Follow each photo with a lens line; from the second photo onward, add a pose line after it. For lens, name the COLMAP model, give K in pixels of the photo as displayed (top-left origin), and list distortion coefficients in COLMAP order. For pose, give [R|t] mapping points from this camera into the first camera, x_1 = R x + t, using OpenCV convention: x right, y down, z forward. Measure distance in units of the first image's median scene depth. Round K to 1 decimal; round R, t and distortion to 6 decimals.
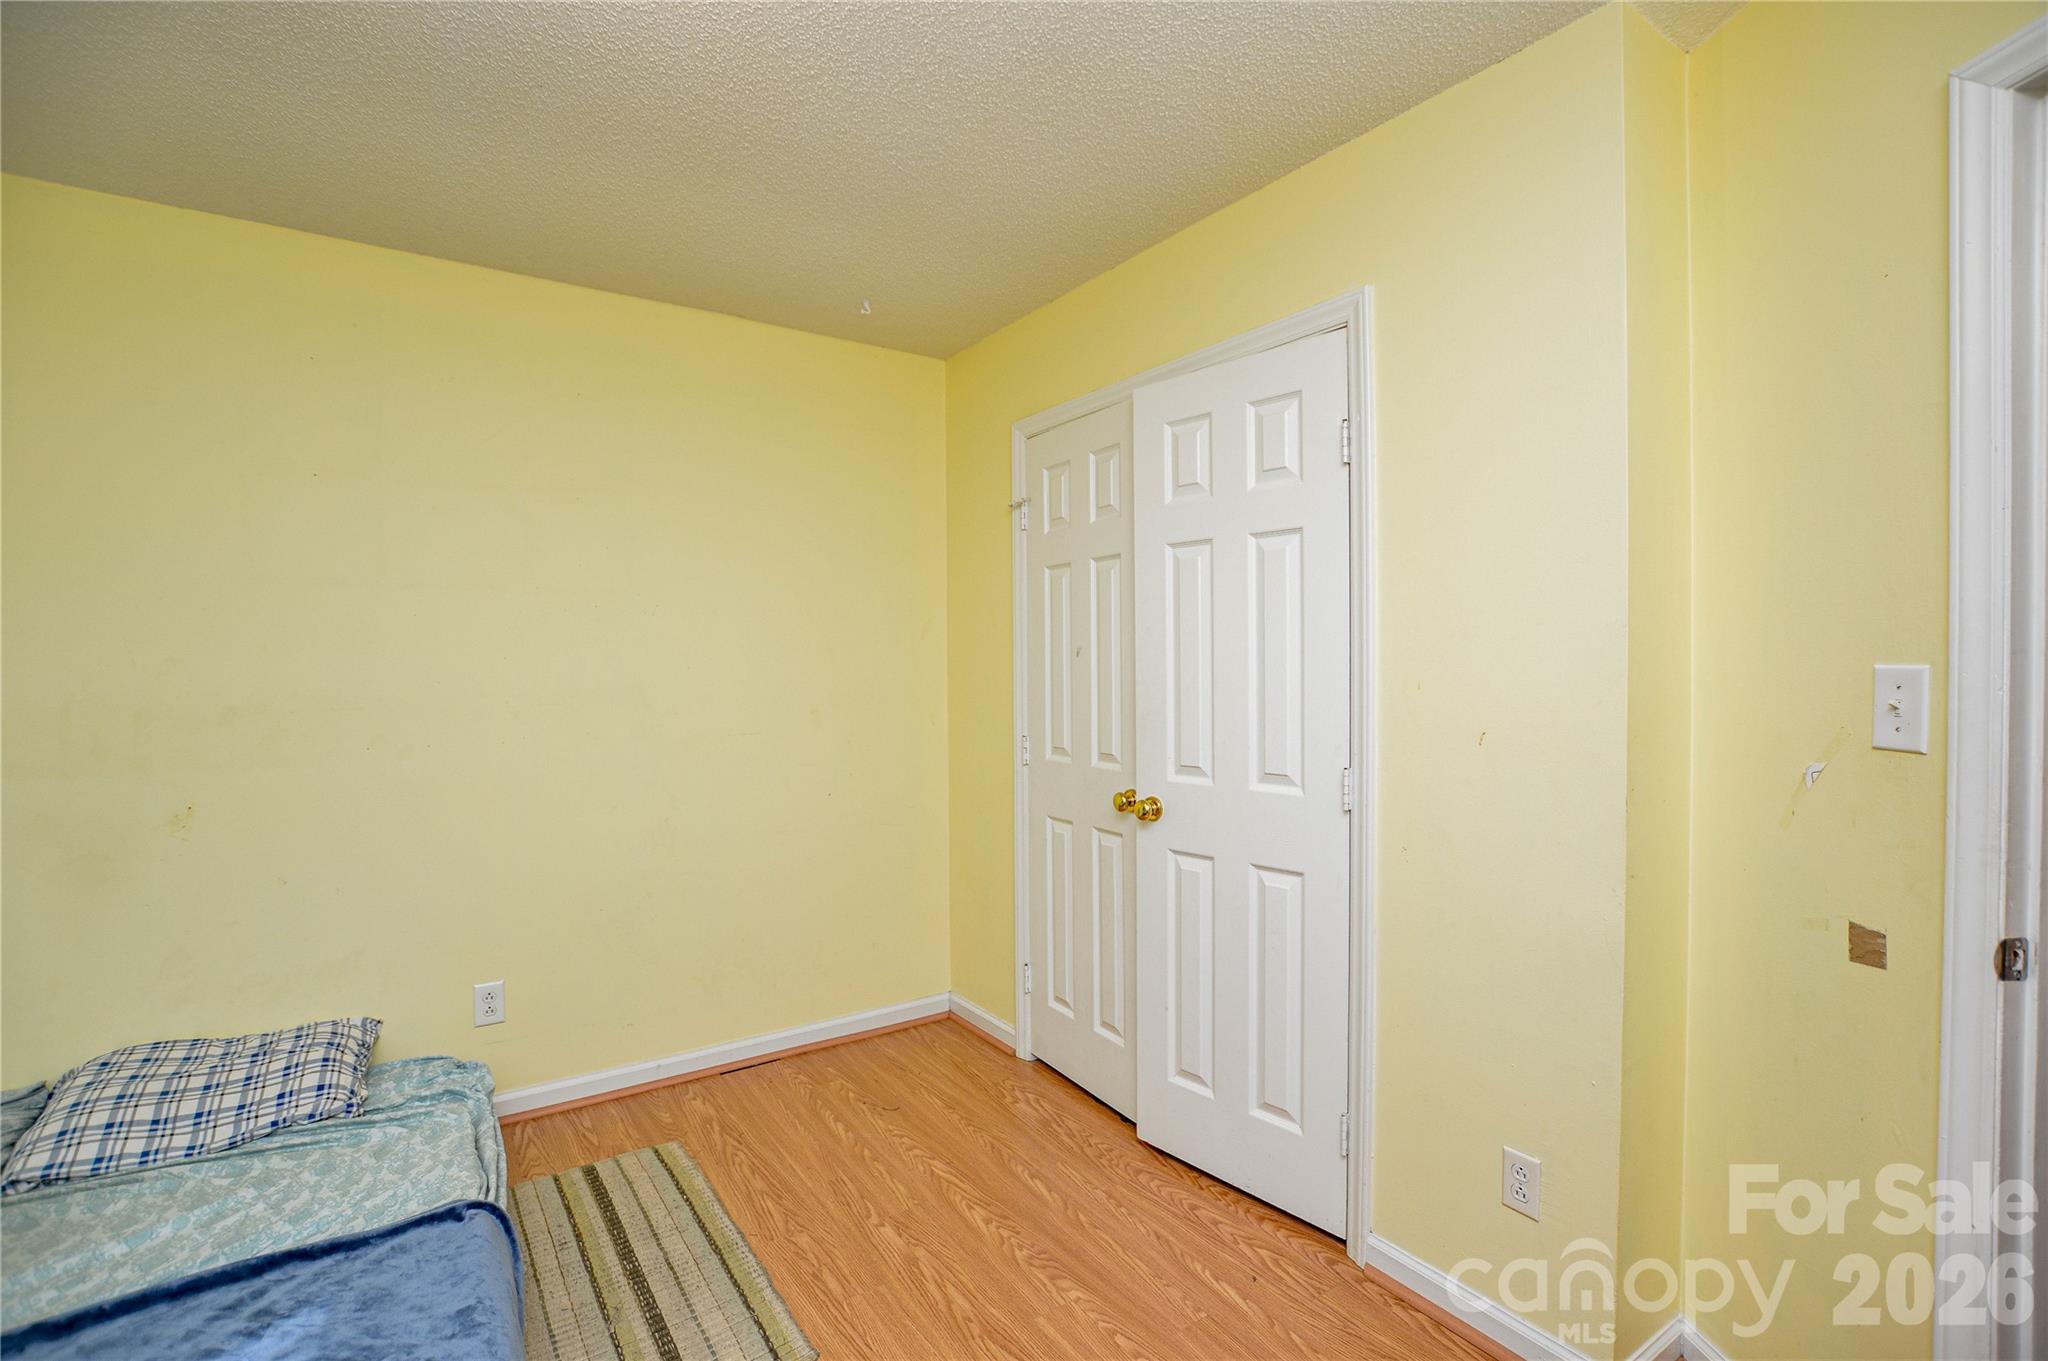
lens RADIAL K [[912.5, 0, 1020.8], [0, 912.5, 679.6], [0, 0, 1]] dist [-0.023245, 0.000181]
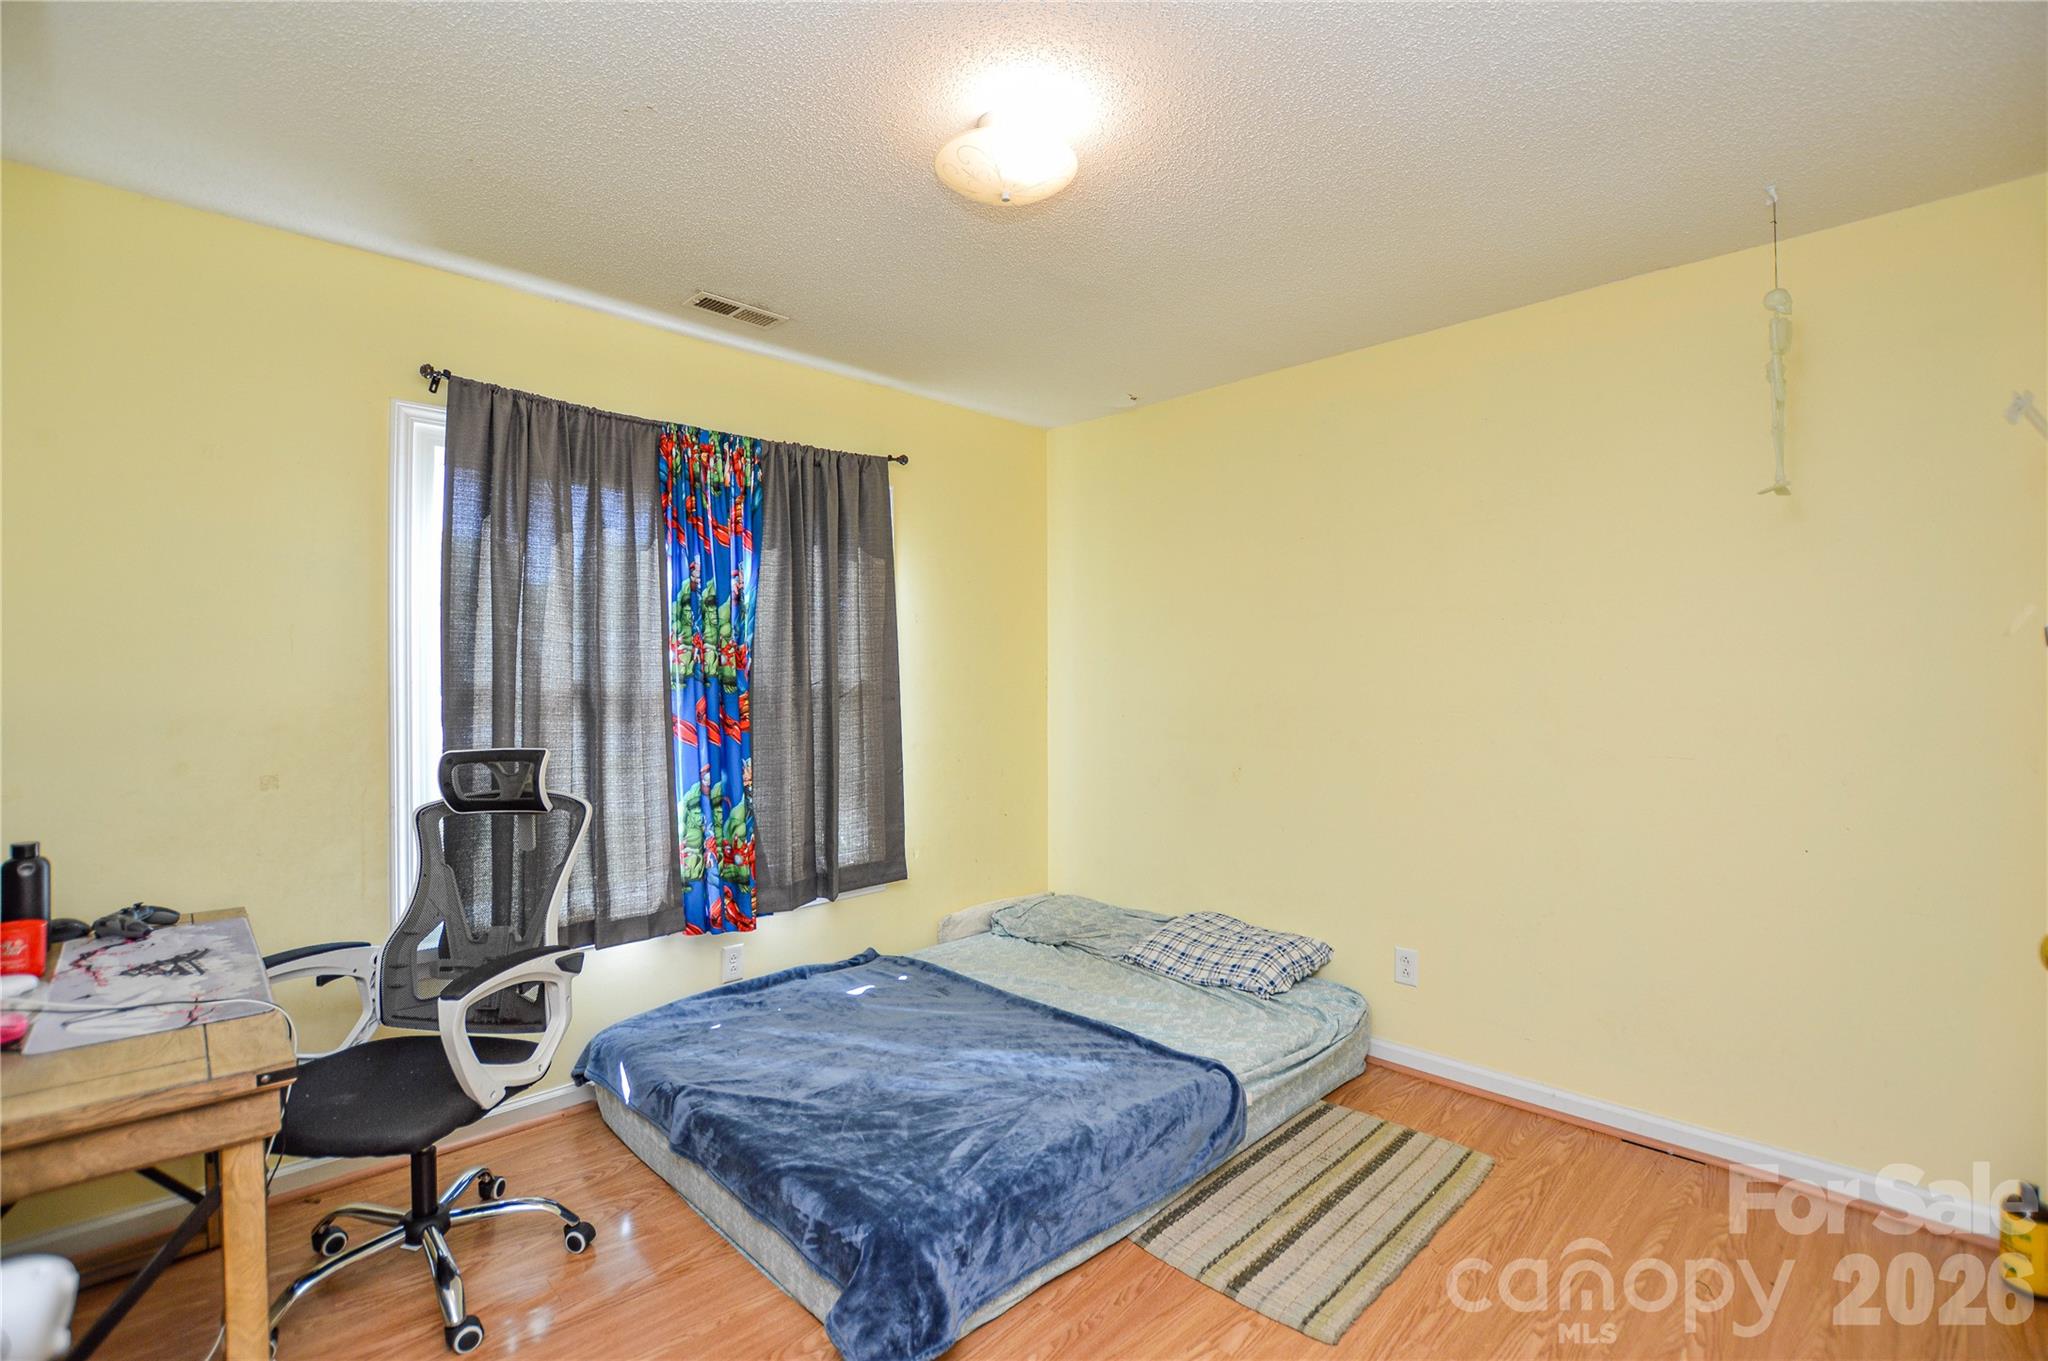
lens RADIAL K [[940.2, 0, 1033.8], [0, 940.2, 680.6], [0, 0, 1]] dist [-0.026248, 0.000314]
pose [[0.167159, 0.002669, -0.985926, 0.655313], [-0.011365, 0.999935, 0.000780, -0.006202], [0.985865, 0.011075, 0.167178, 0.407353]]
